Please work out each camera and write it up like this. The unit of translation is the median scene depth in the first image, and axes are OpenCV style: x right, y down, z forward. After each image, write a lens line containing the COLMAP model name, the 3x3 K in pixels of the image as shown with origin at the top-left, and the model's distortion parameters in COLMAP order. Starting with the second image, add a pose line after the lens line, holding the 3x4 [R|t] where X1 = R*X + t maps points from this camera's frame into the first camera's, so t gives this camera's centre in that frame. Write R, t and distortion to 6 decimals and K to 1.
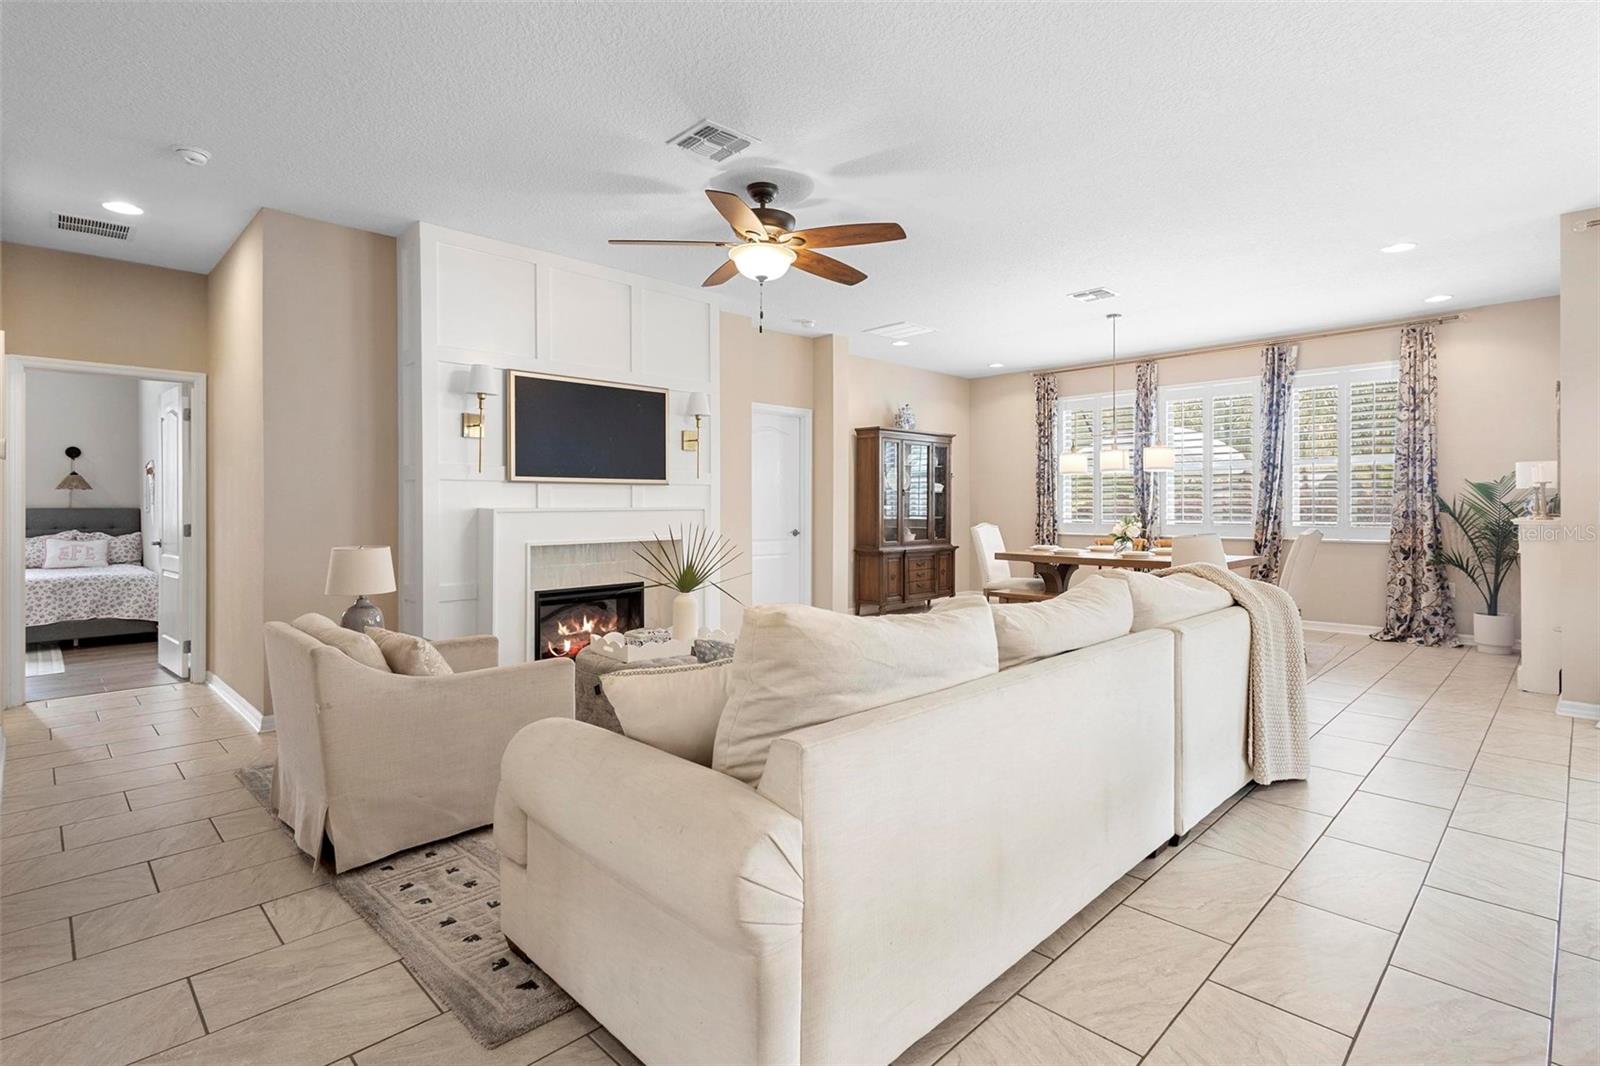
lens RADIAL K [[773.9, 0, 804.9], [0, 773.9, 507.0], [0, 0, 1]] dist [0.001779, -0.000089]
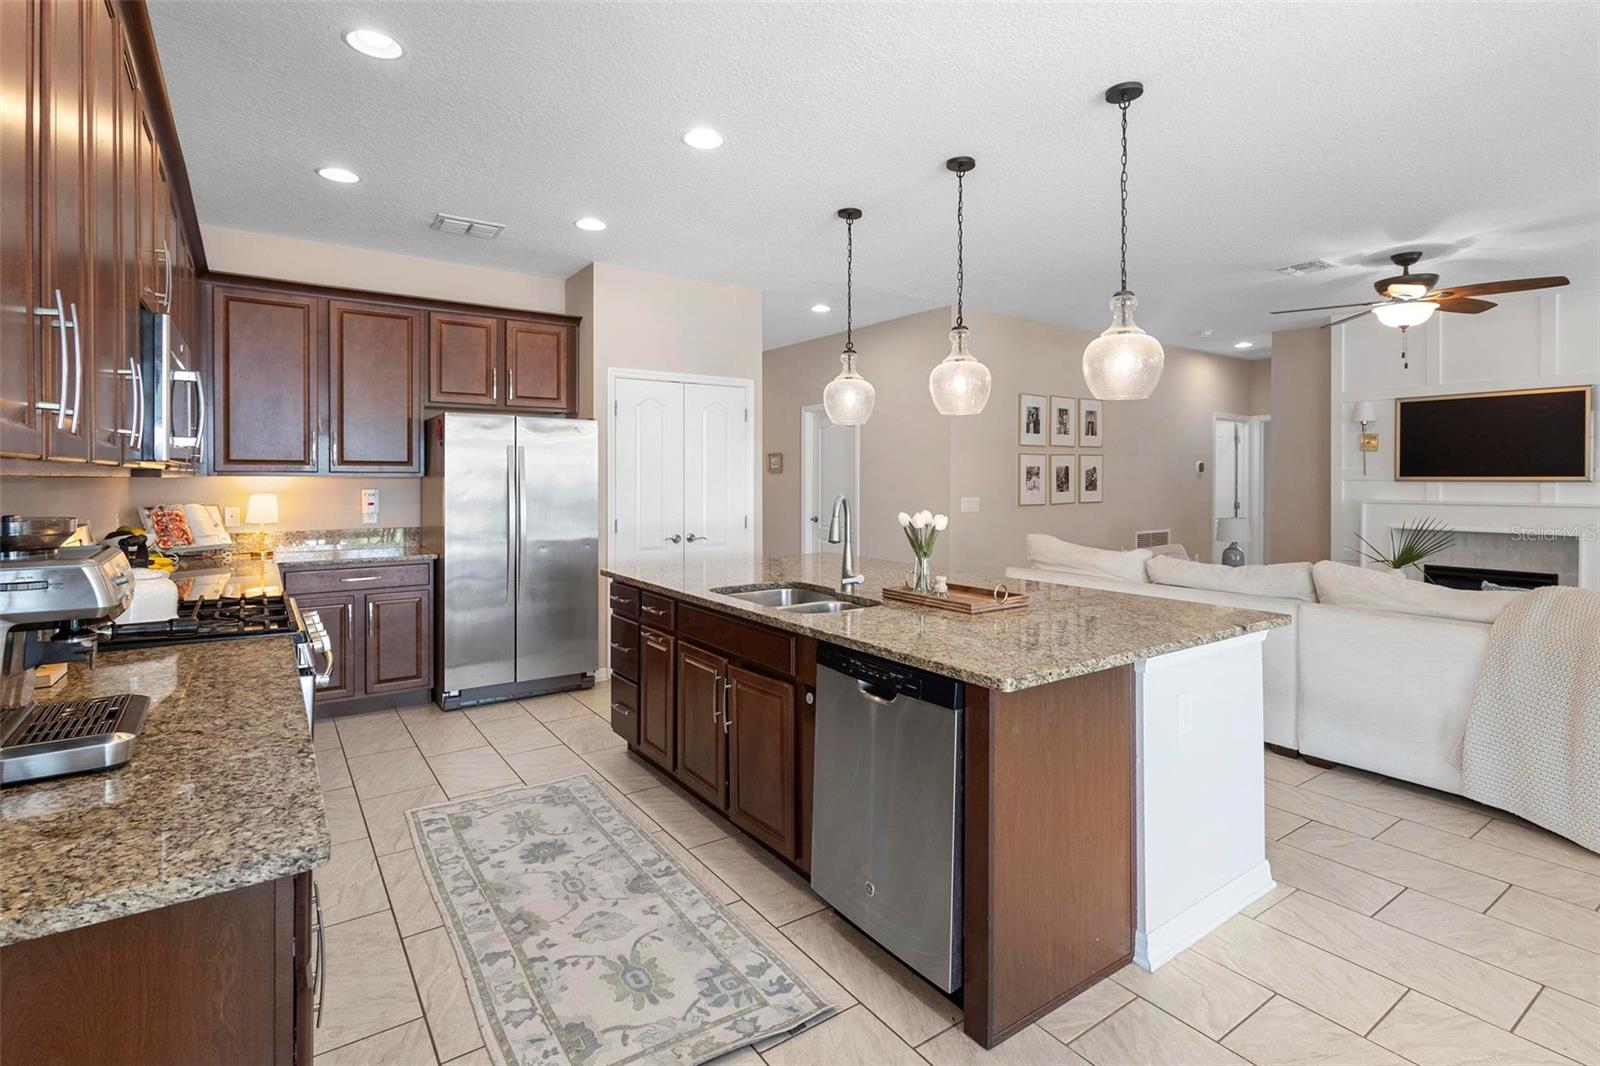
lens RADIAL K [[766.3, 0, 796.5], [0, 766.3, 476.0], [0, 0, 1]] dist [0.002831, 0.000269]
pose [[-0.175662, 0.002565, -0.984447, 0.663915], [0.002355, 0.999995, 0.002185, -0.027279], [0.984448, -0.001935, -0.175667, 0.116393]]
